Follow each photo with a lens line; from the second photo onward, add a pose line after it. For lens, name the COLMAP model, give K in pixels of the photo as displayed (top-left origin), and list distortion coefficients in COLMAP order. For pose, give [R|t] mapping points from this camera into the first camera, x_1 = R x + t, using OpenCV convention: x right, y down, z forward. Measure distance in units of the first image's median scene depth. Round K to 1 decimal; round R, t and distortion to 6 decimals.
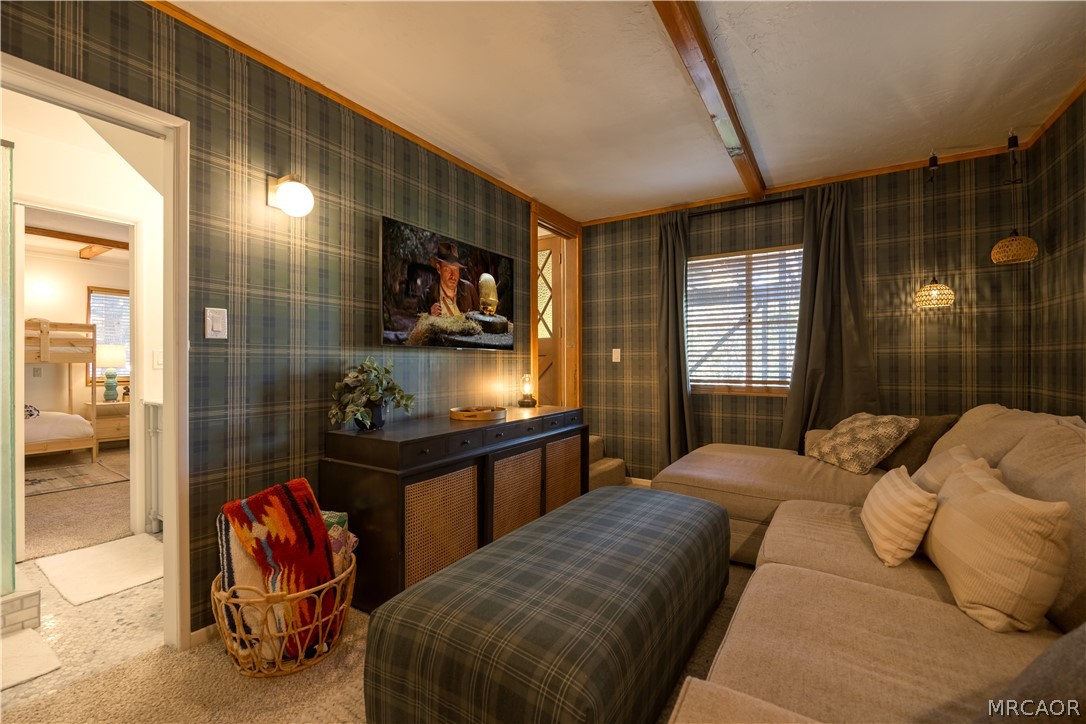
lens RADIAL K [[469.2, 0, 536.9], [0, 469.2, 360.9], [0, 0, 1]] dist [-0.001399, -0.000302]
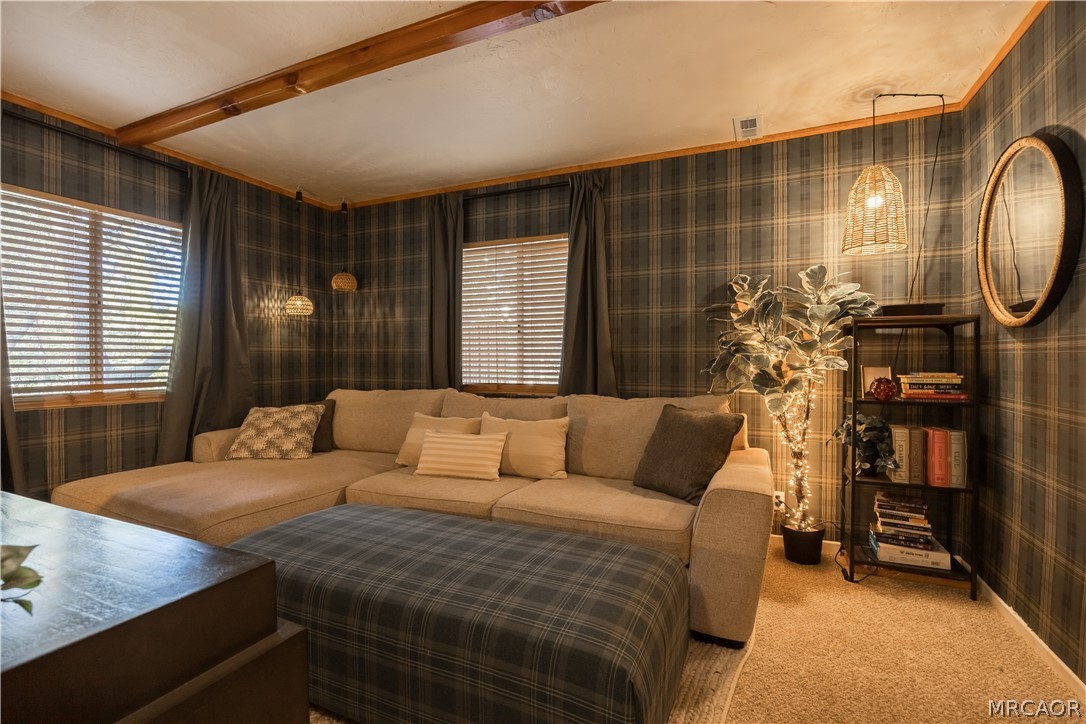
lens RADIAL K [[483.2, 0, 540.0], [0, 483.2, 360.2], [0, 0, 1]] dist [-0.002997, -0.000127]
pose [[-0.143988, -0.003390, 0.989574, -0.464531], [-0.002292, 0.999993, 0.003092, -0.000303], [-0.989577, -0.001823, -0.143995, 0.521083]]
